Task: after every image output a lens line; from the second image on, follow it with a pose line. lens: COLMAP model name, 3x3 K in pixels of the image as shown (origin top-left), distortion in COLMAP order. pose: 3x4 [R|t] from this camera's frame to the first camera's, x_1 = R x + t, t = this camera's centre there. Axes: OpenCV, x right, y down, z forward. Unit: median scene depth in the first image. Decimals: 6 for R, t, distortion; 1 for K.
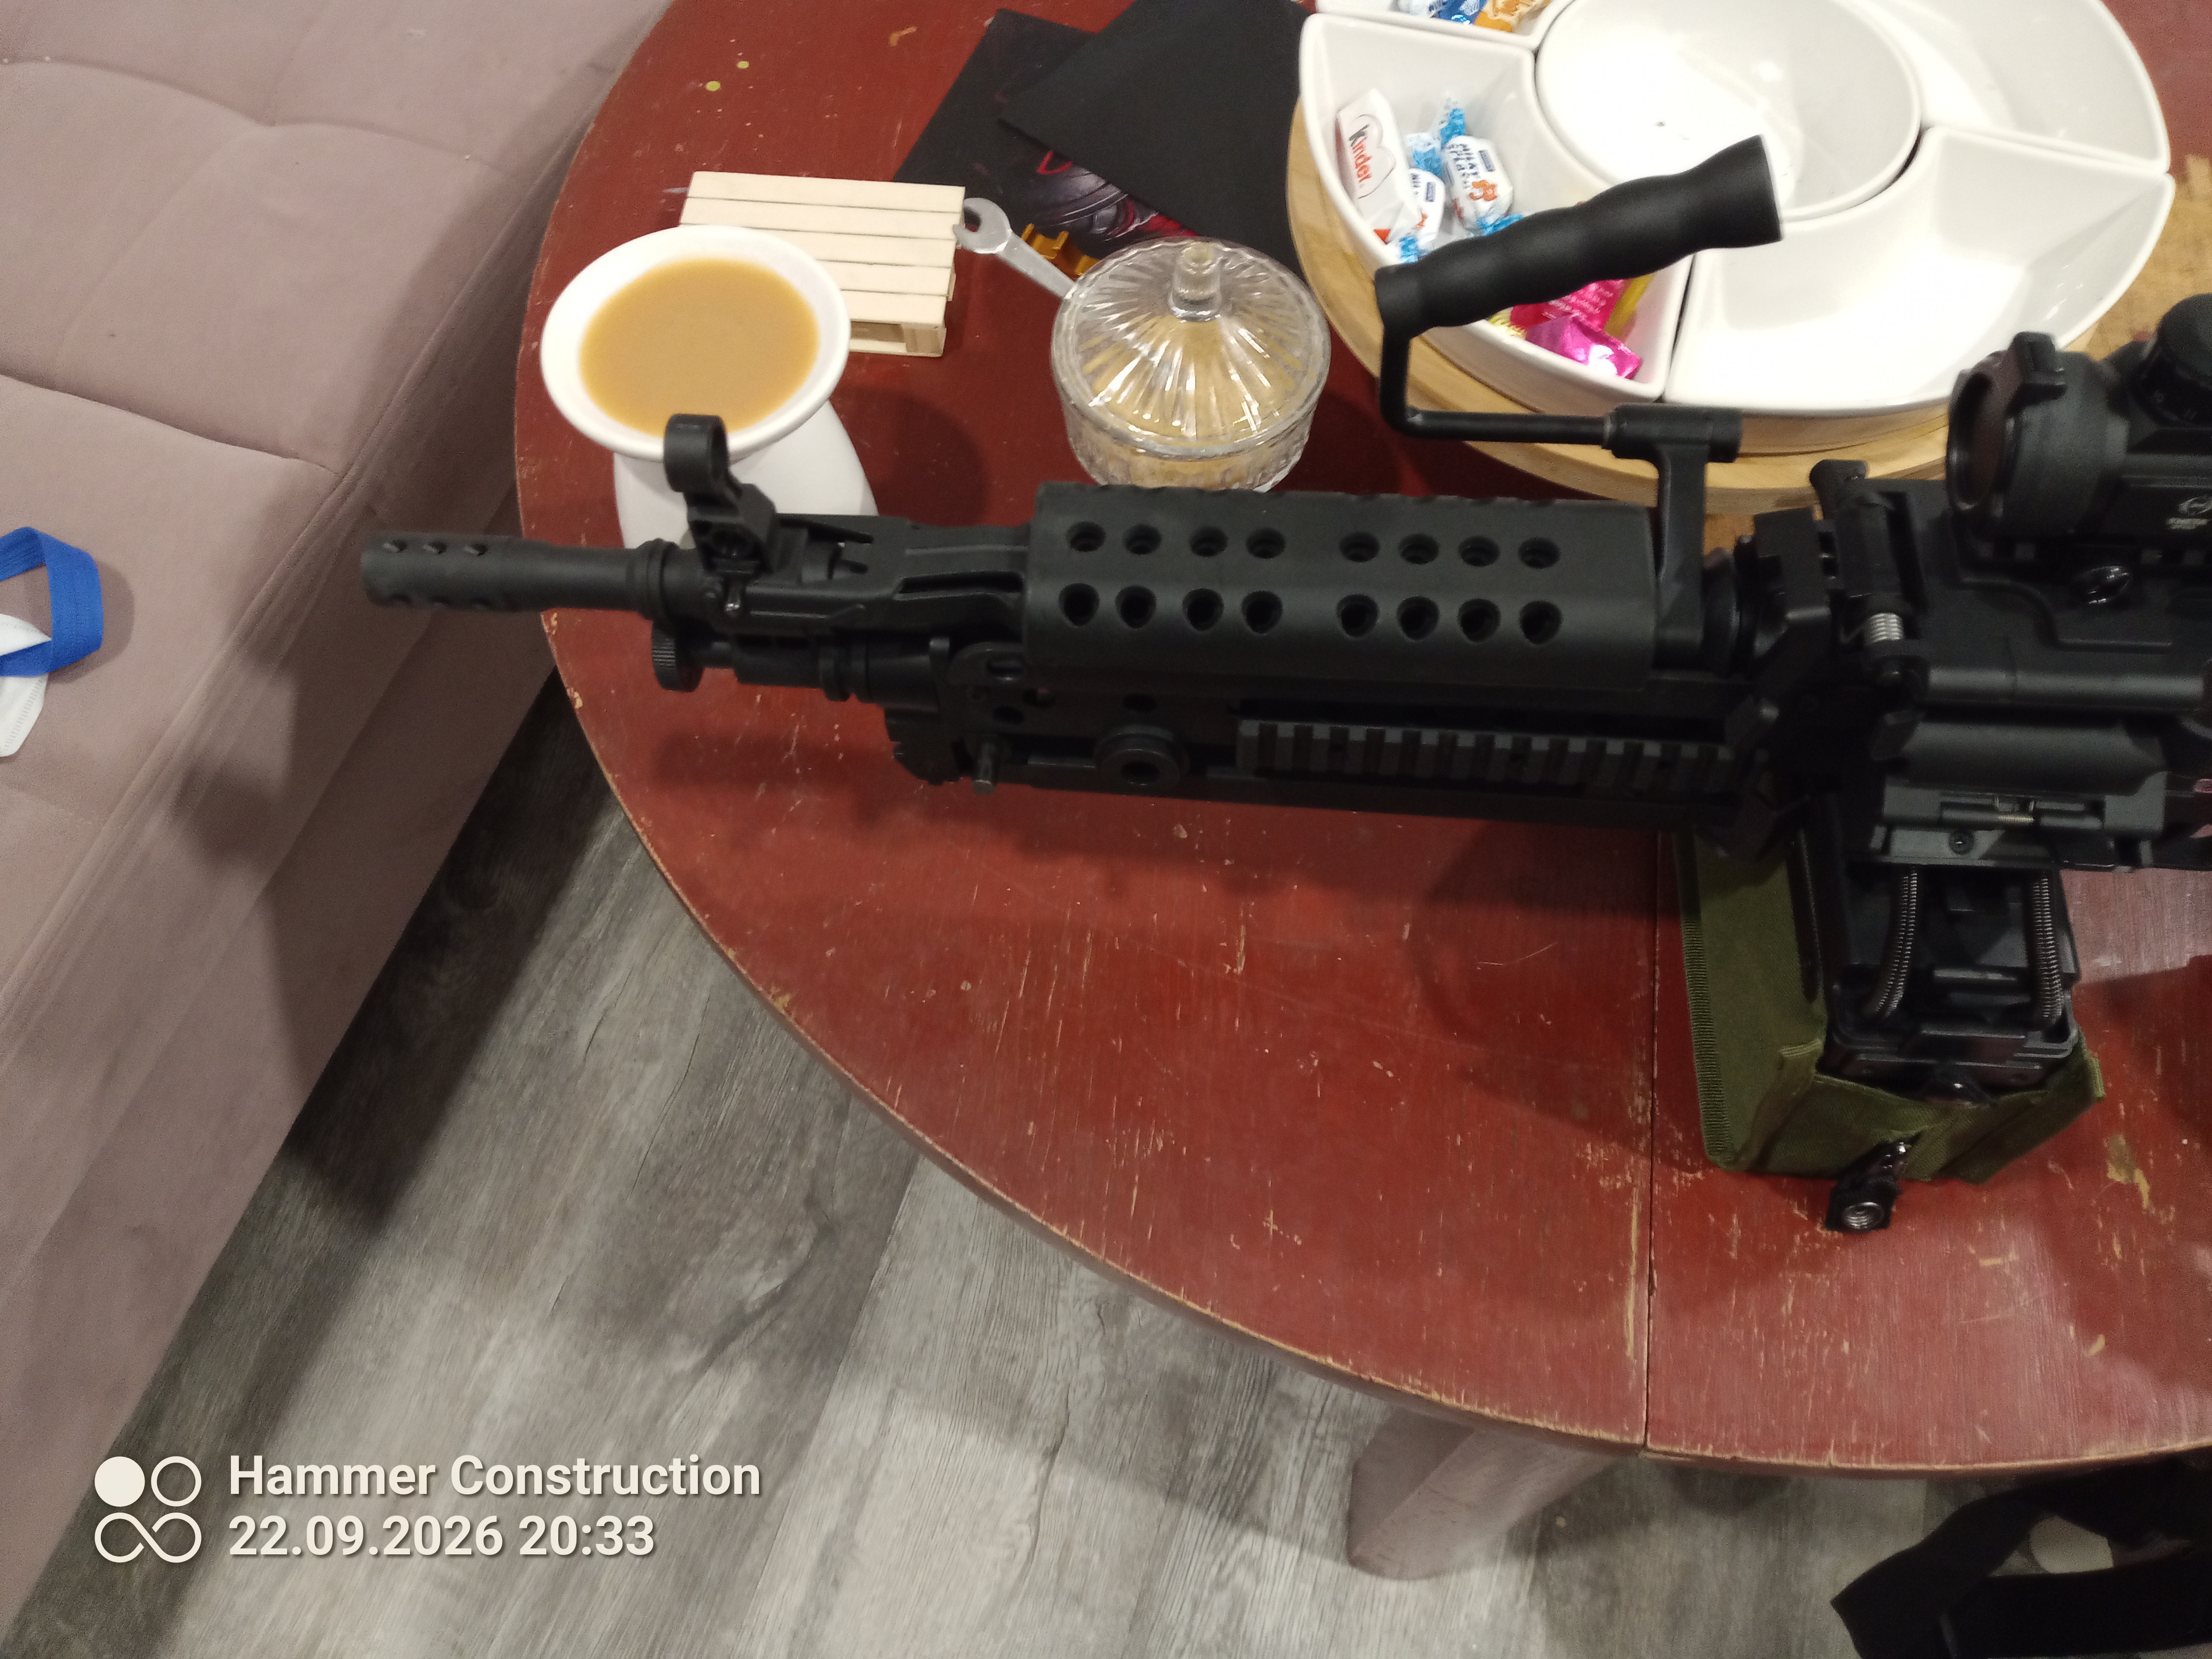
lens RADIAL K [[1818.5, 0, 1124.9], [0, 1818.5, 813.2], [0, 0, 1]] dist [0.046403, -0.091620]
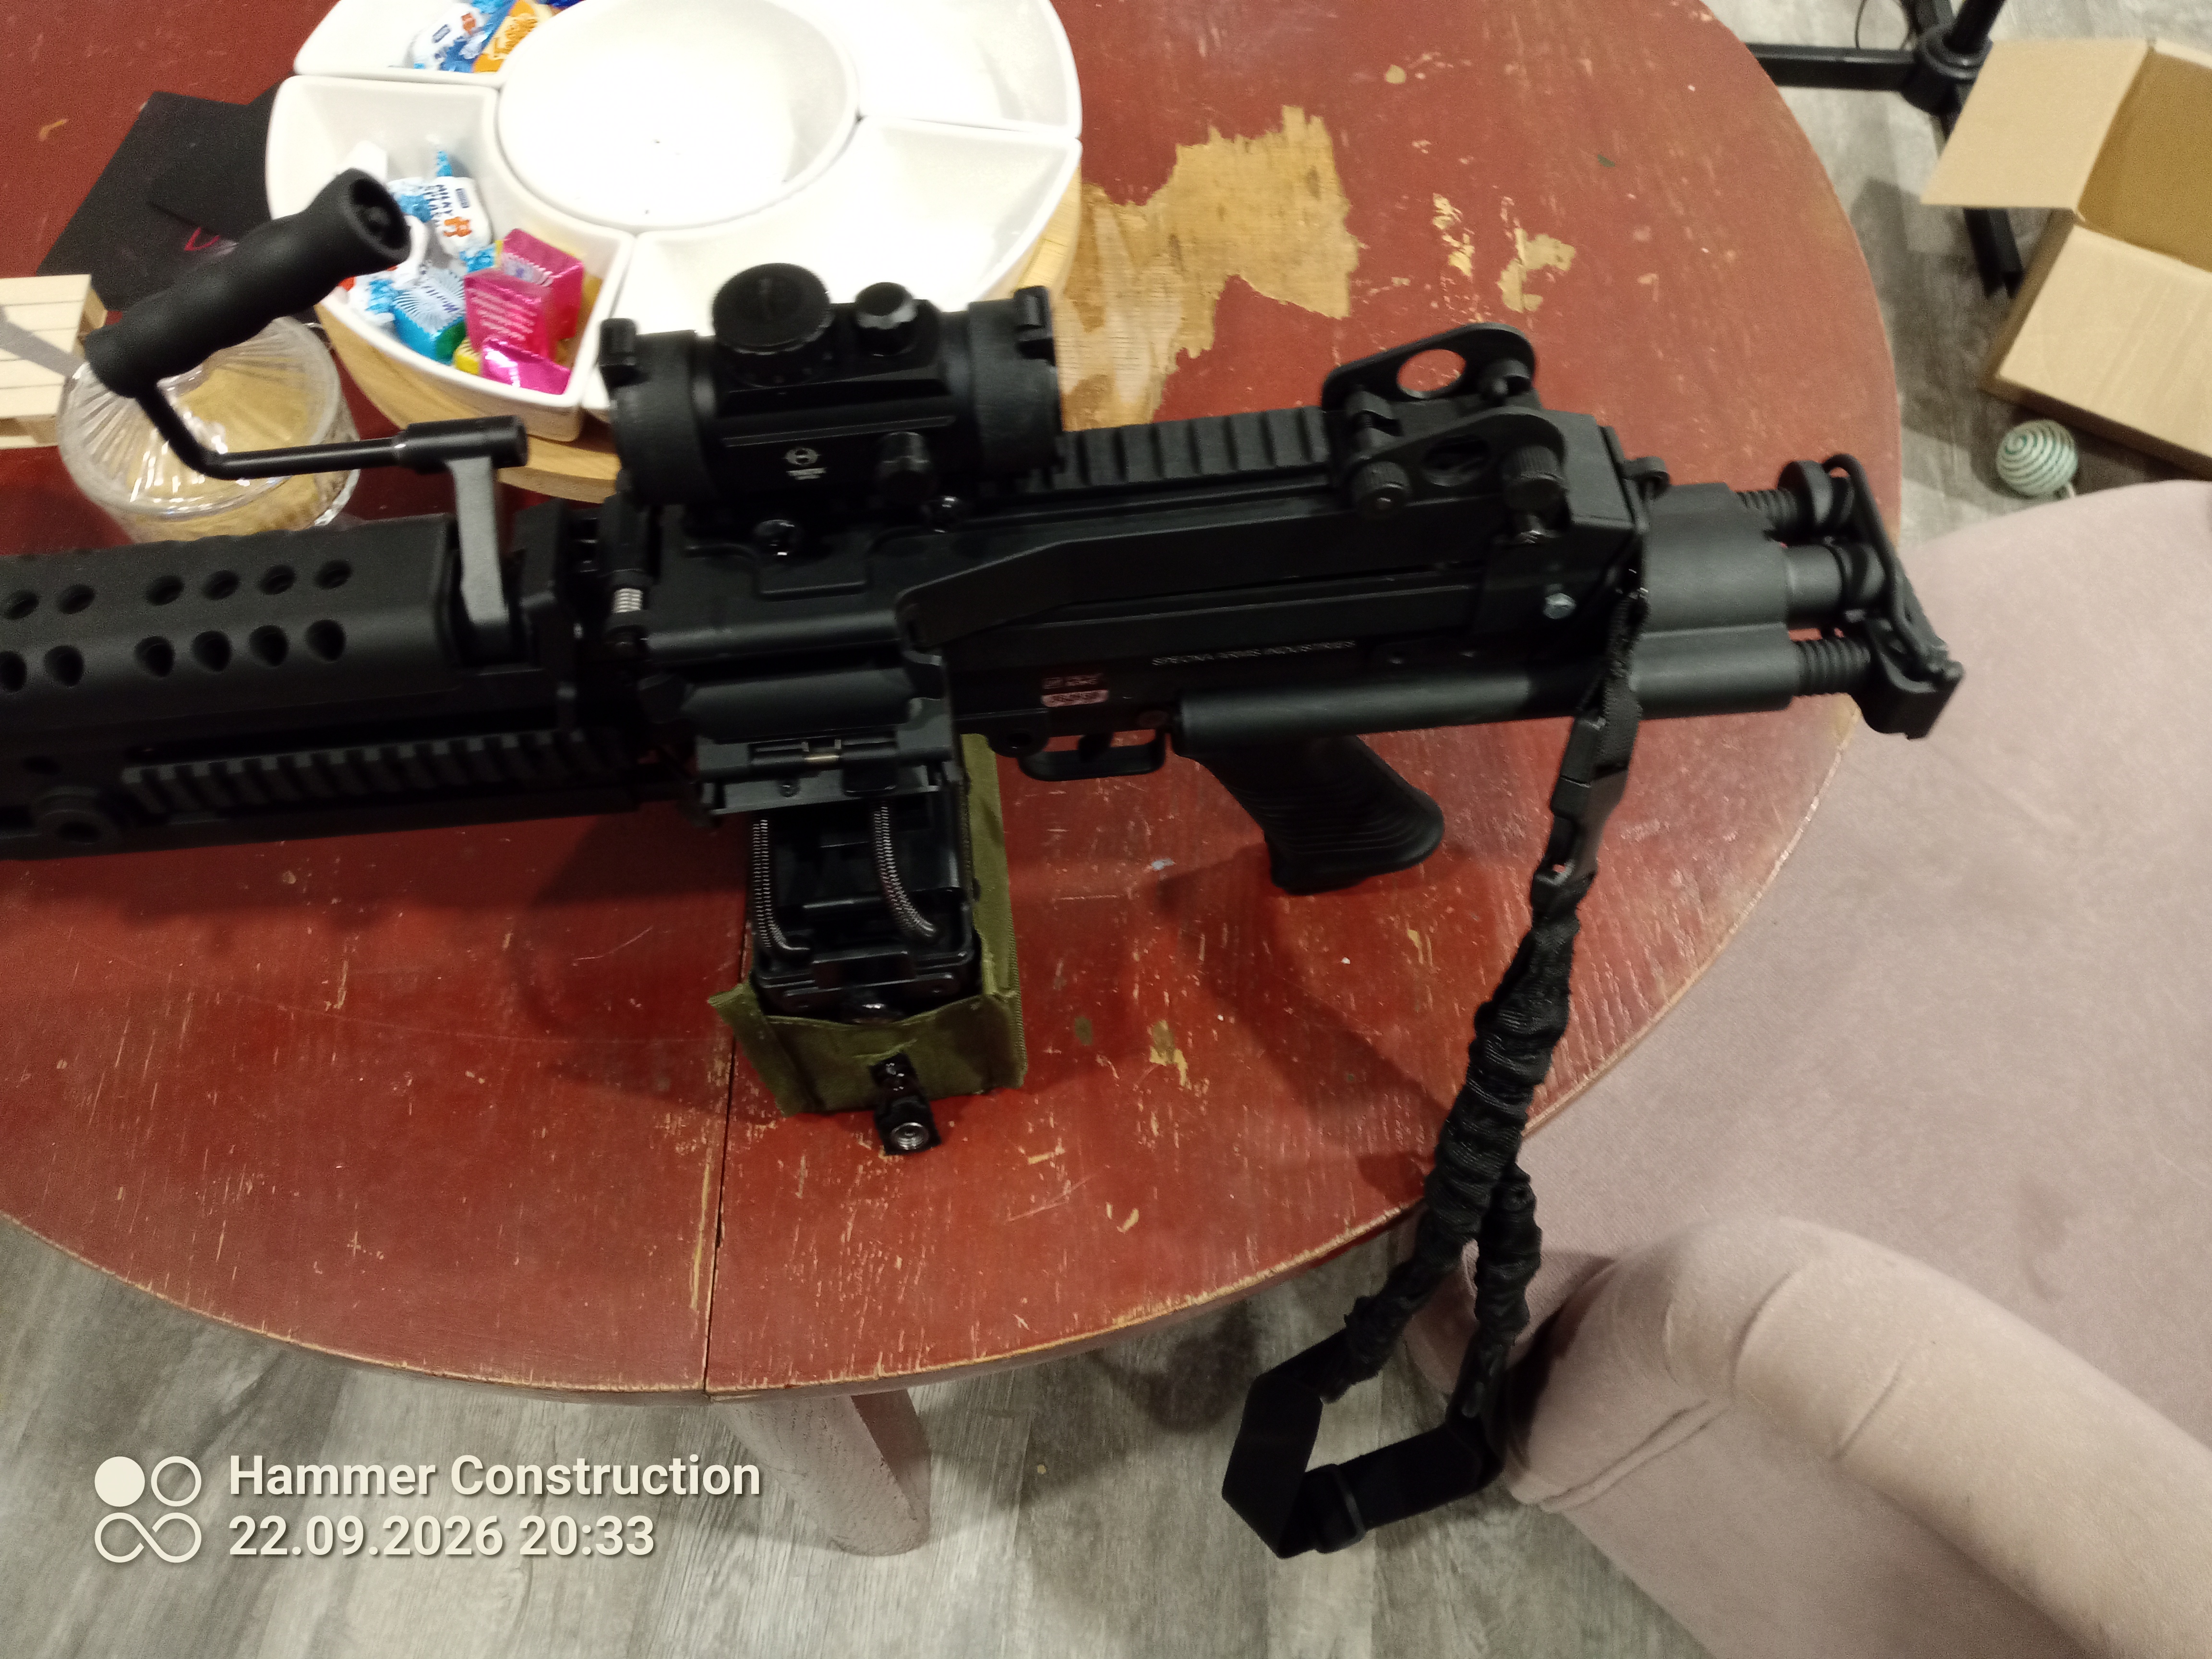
lens RADIAL K [[1818.5, 0, 1097.3], [0, 1818.5, 810.8], [0, 0, 1]] dist [0.046403, -0.091620]
pose [[0.983934, -0.153716, 0.090803, 0.237689], [0.154547, 0.987983, -0.002145, 0.027314], [-0.089382, 0.016144, 0.995867, -0.038321]]
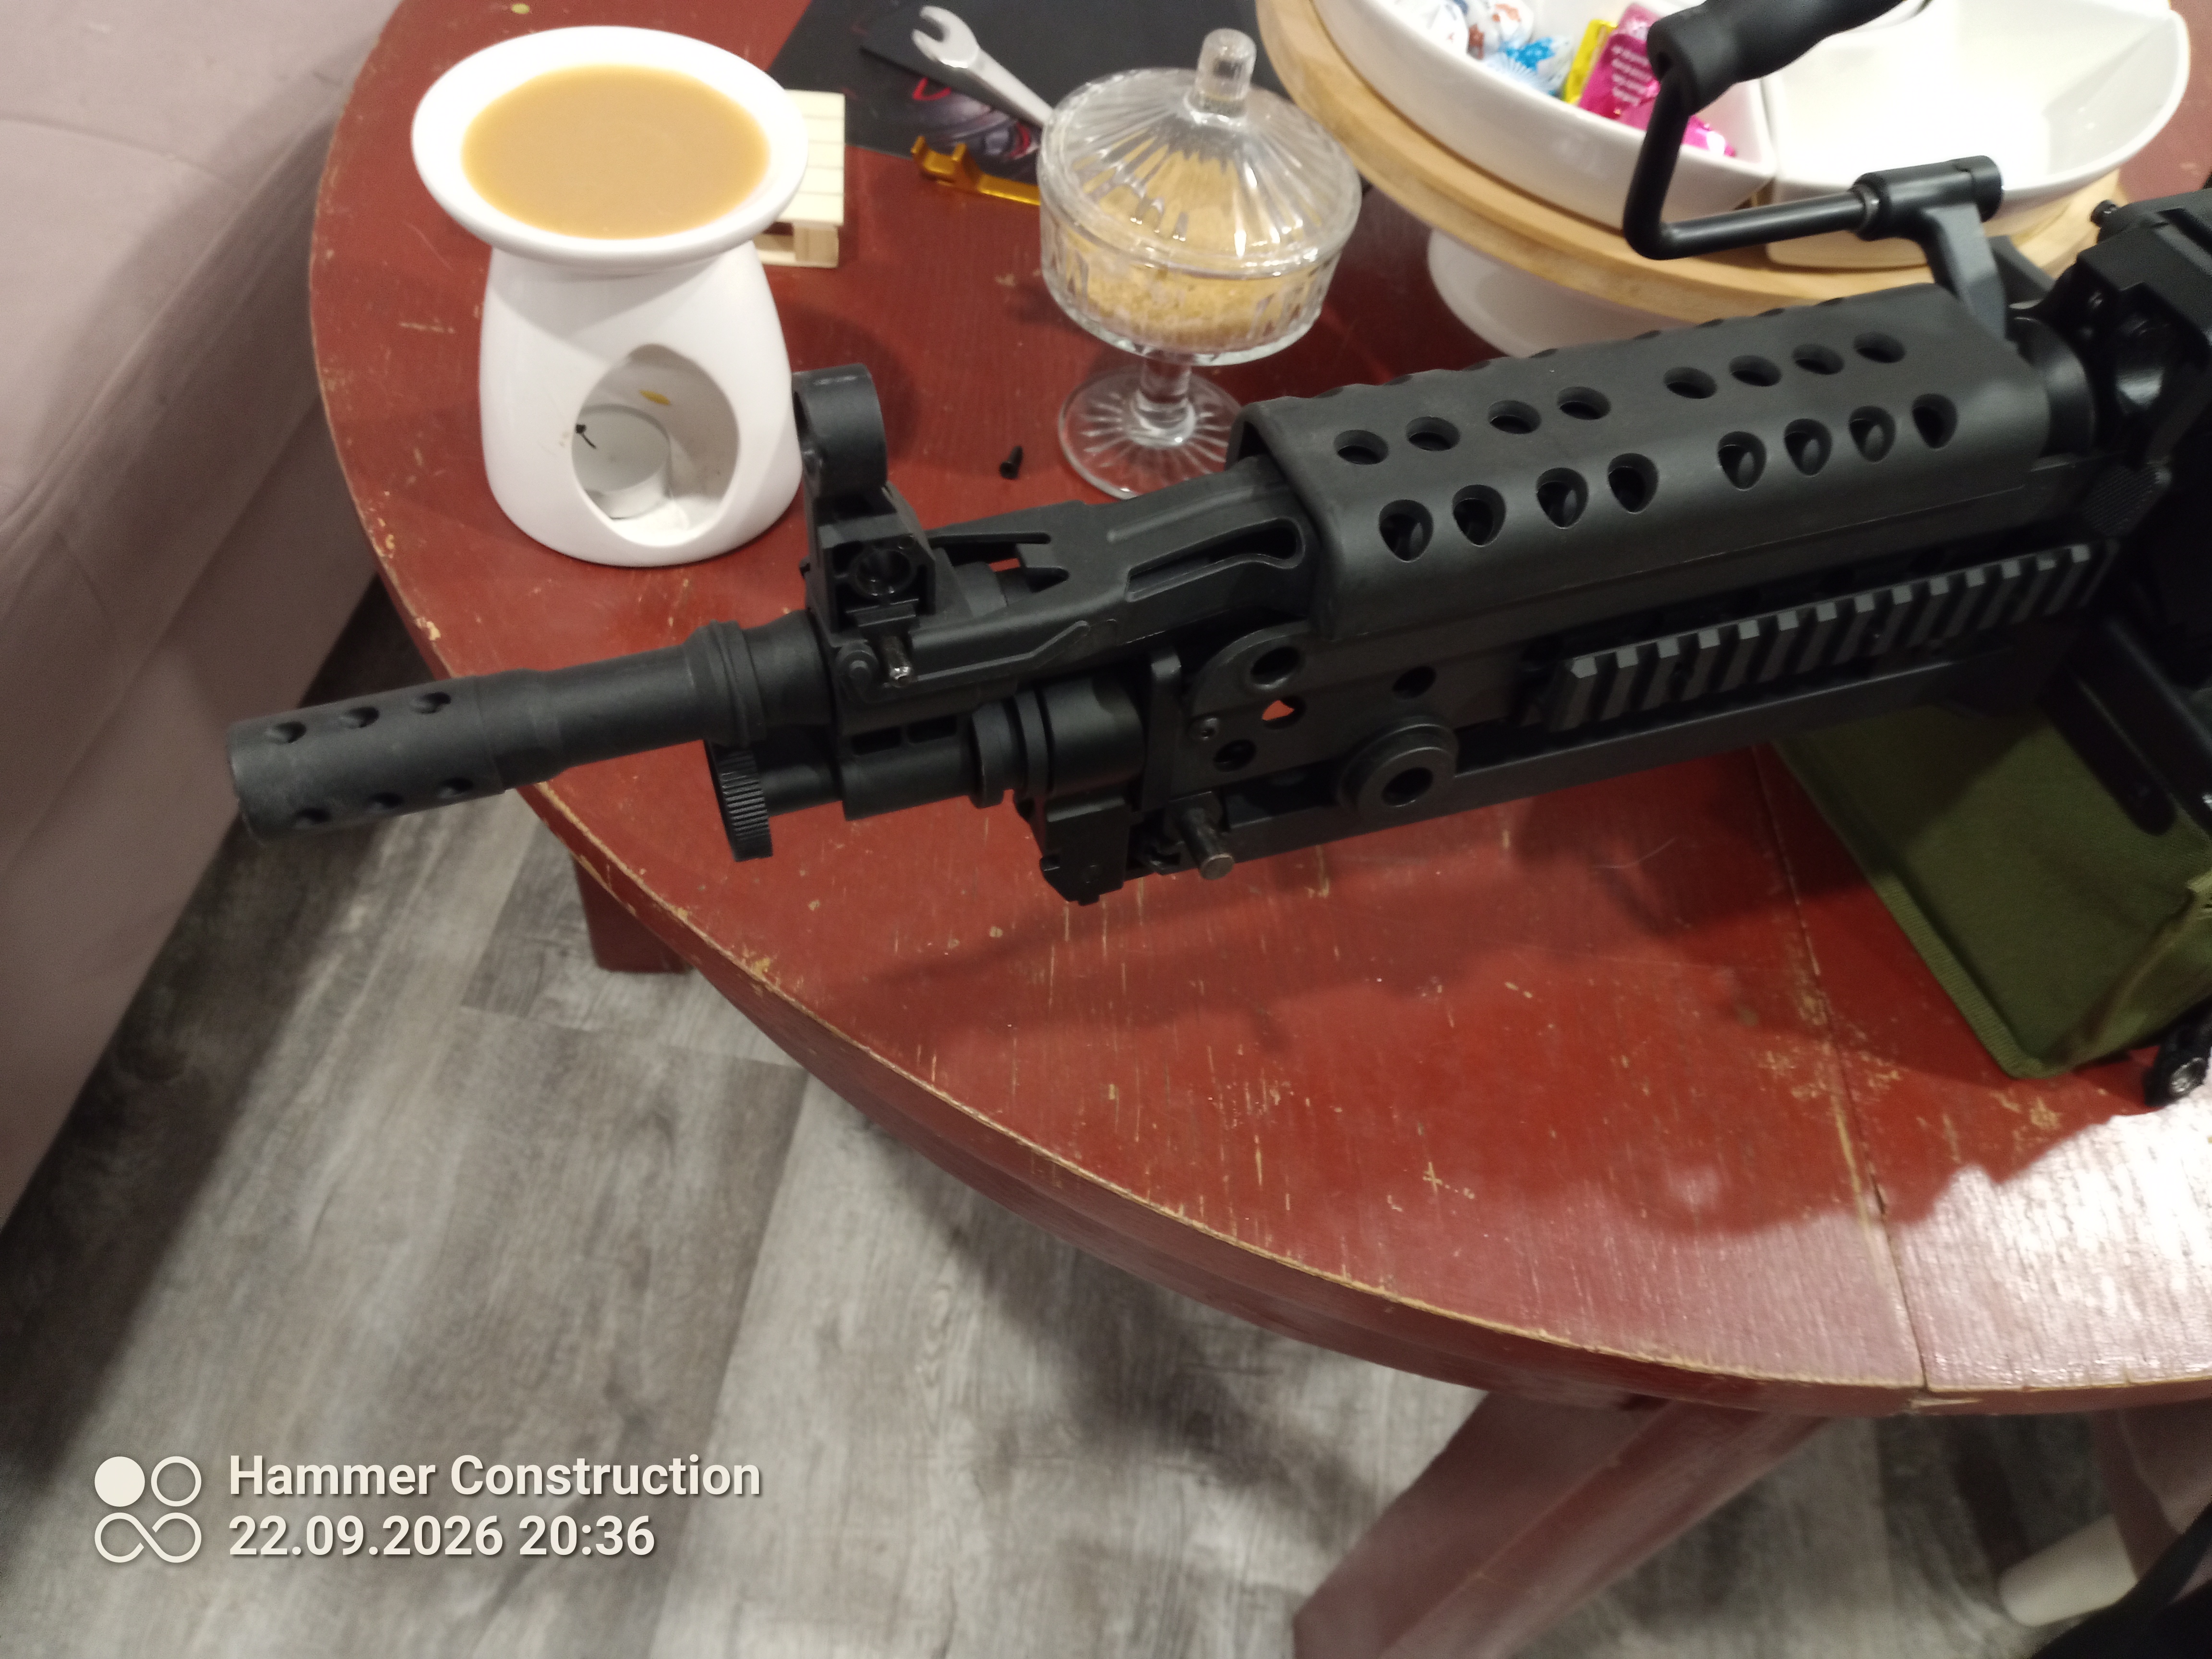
lens RADIAL K [[1818.5, 0, 1132.7], [0, 1818.5, 804.9], [0, 0, 1]] dist [0.046403, -0.091620]
pose [[0.977592, -0.050857, 0.204273, -0.109308], [0.078334, 0.988577, -0.128762, 0.085489], [-0.195391, 0.141878, 0.970409, 0.126412]]
